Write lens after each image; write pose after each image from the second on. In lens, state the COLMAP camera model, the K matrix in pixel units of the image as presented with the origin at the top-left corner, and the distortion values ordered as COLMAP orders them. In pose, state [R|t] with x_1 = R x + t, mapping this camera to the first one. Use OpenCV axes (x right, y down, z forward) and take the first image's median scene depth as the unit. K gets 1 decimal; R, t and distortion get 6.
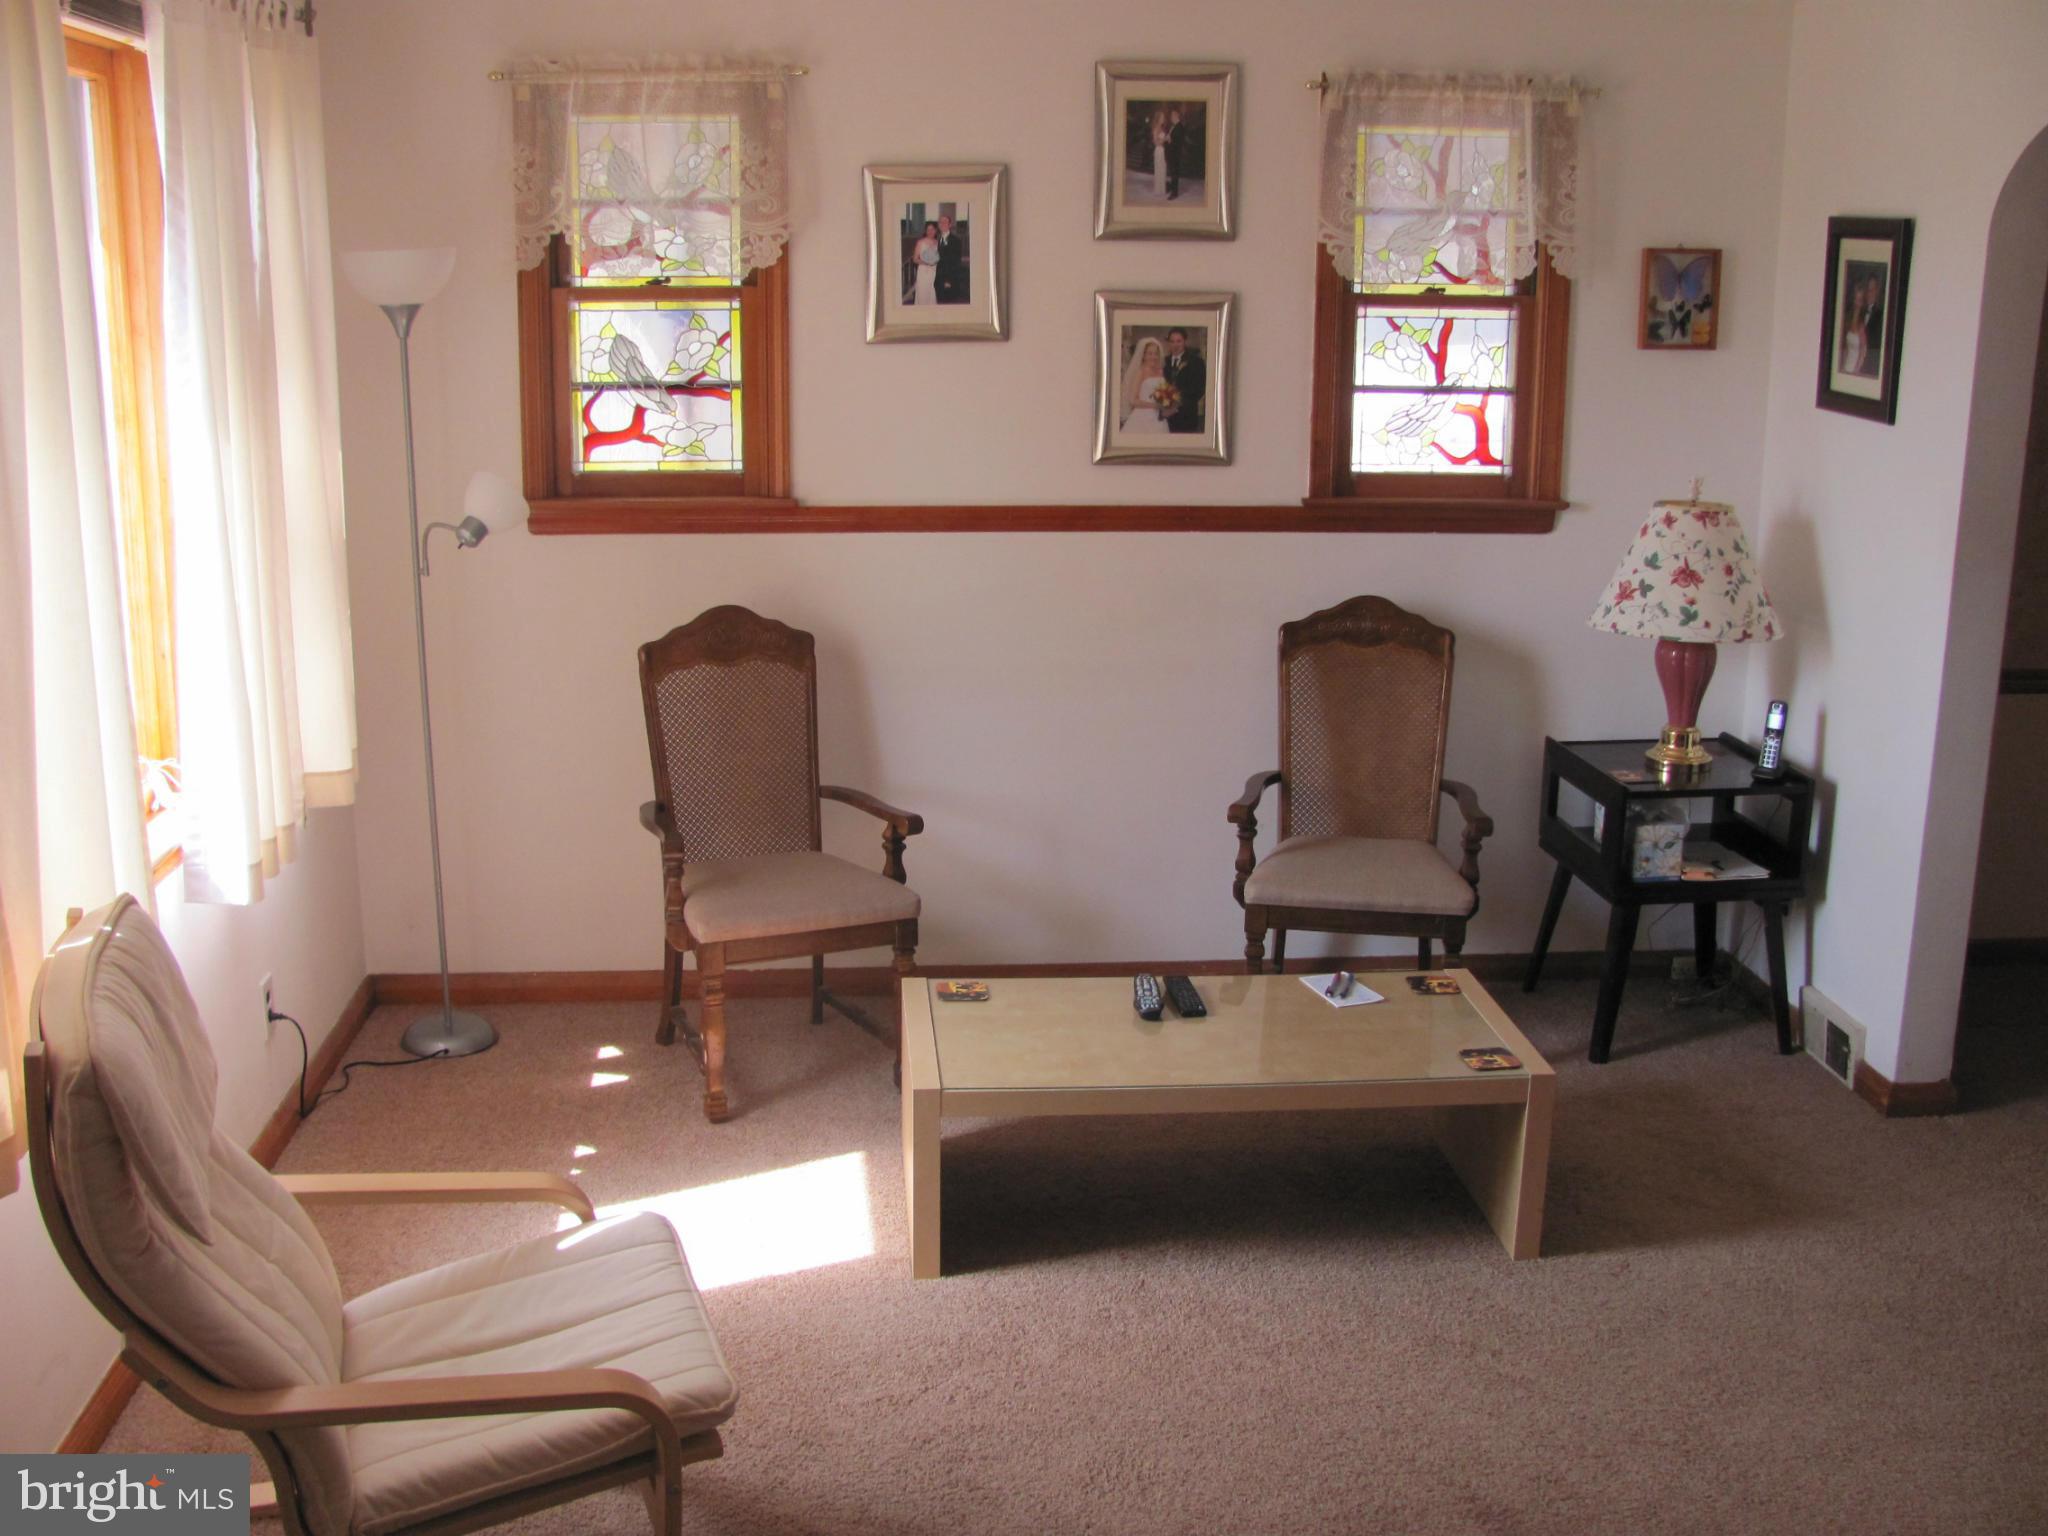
lens RADIAL K [[2126.3, 0, 1024.0], [0, 2126.3, 768.0], [0, 0, 1]] dist [-0.195735, 0.244291]
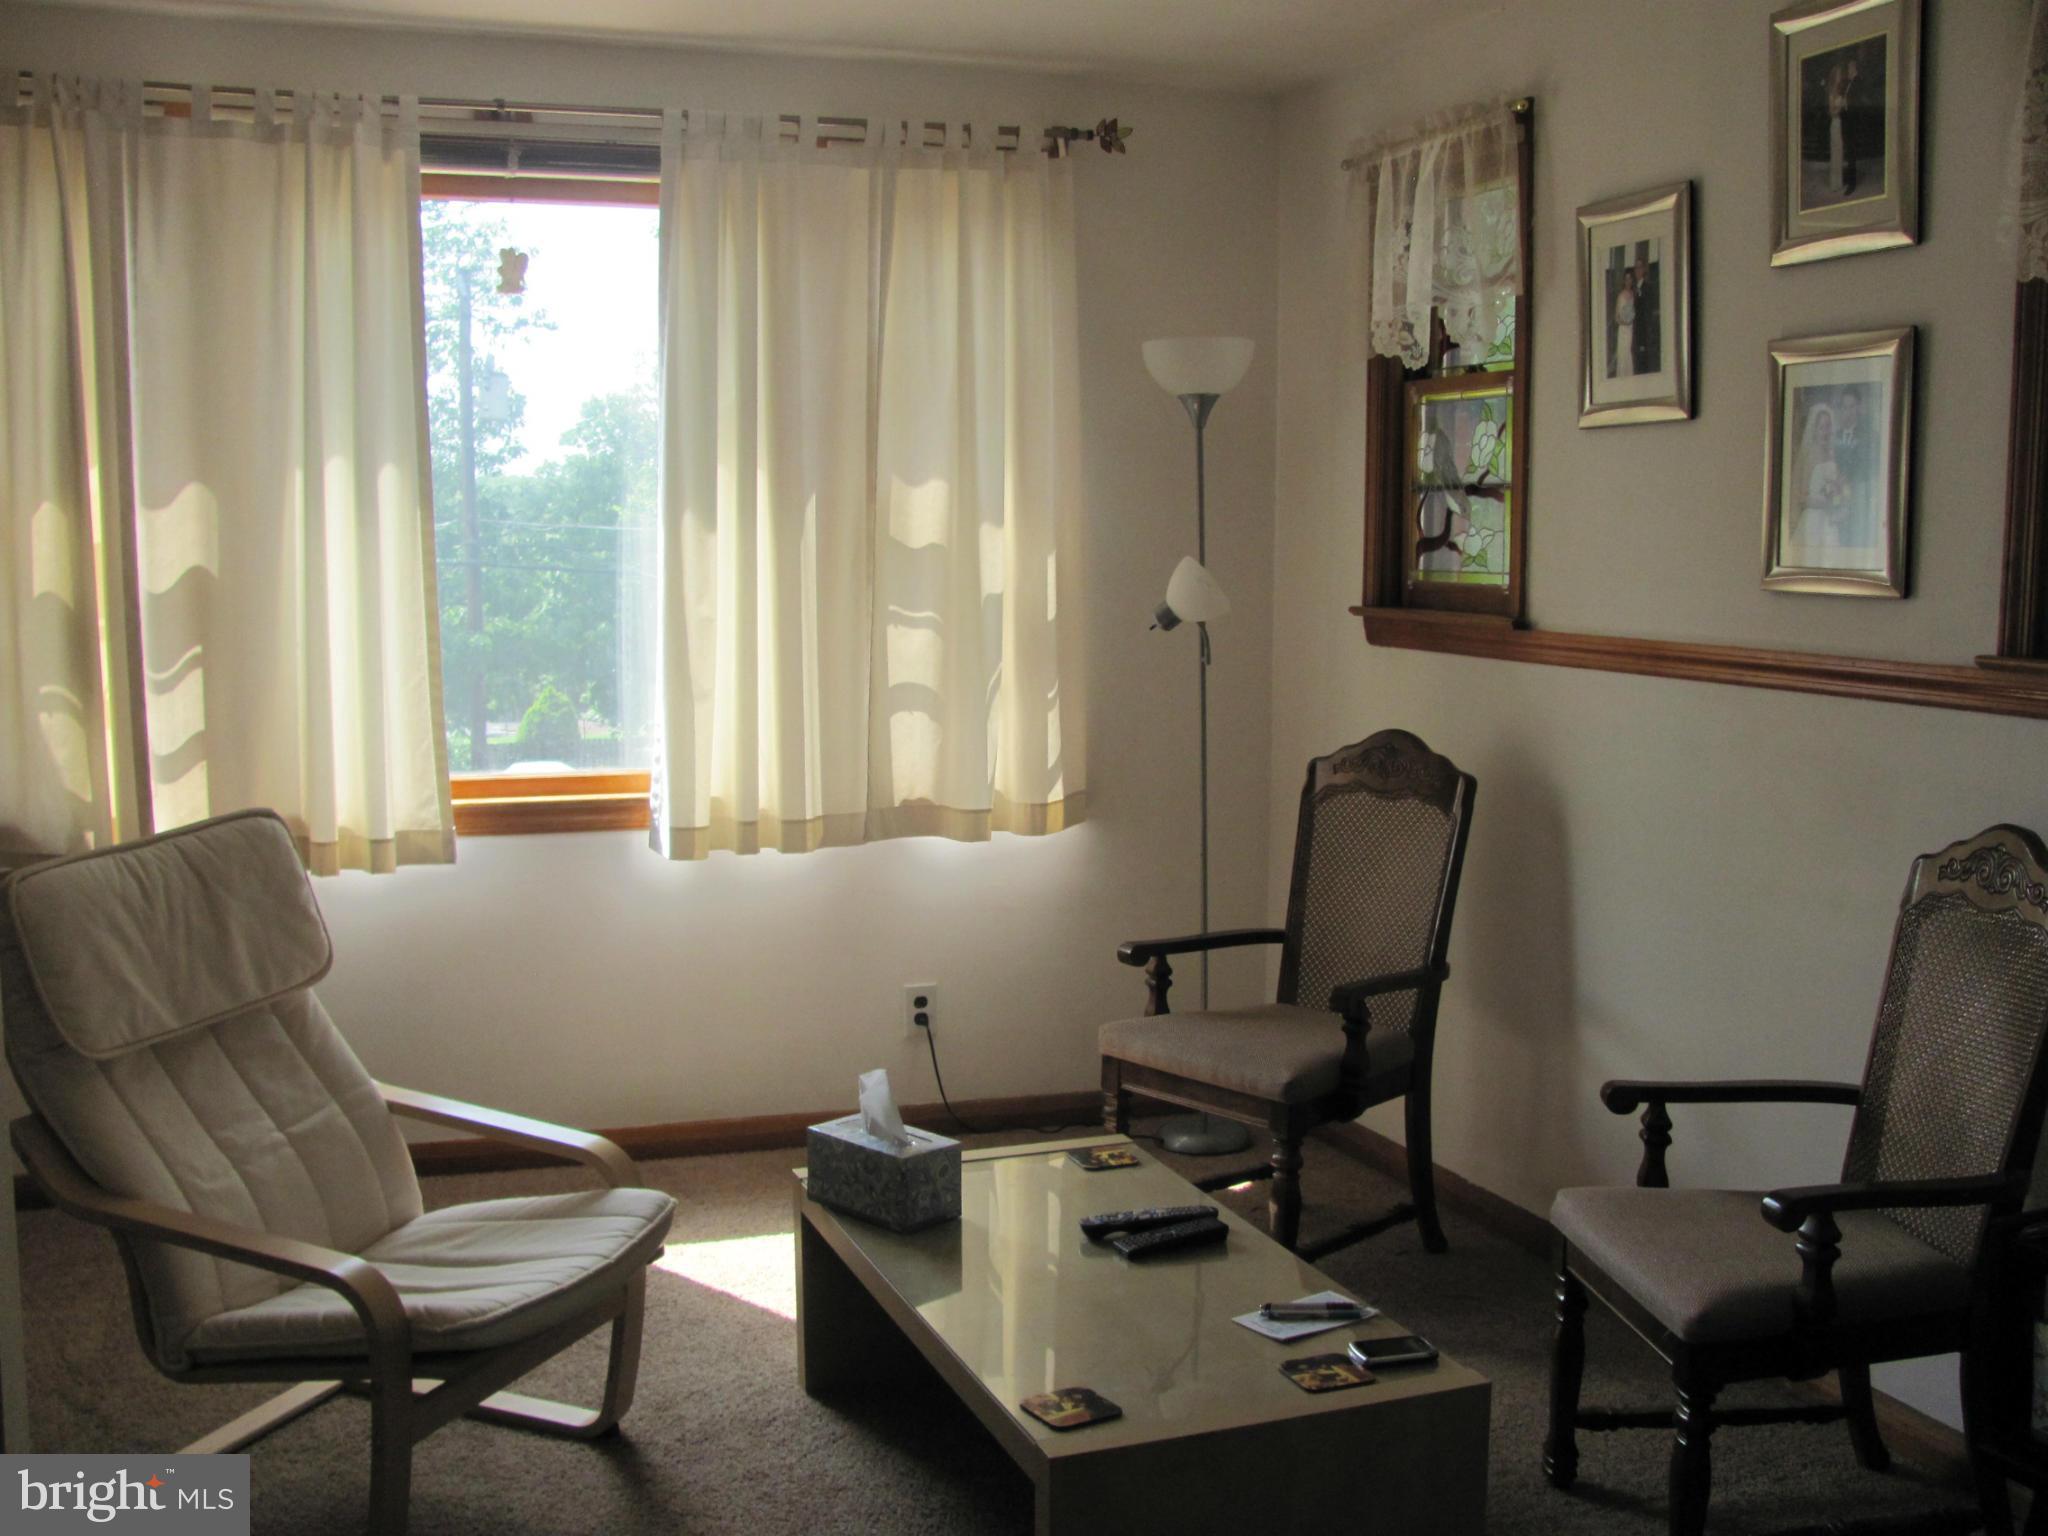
lens RADIAL K [[2126.3, 0, 1024.0], [0, 2126.3, 768.0], [0, 0, 1]] dist [-0.195735, 0.244291]
pose [[0.274237, 0.101068, -0.956336, 0.641013], [-0.237186, 0.970848, 0.034587, -0.054679], [0.931953, 0.217345, 0.290215, 0.606108]]
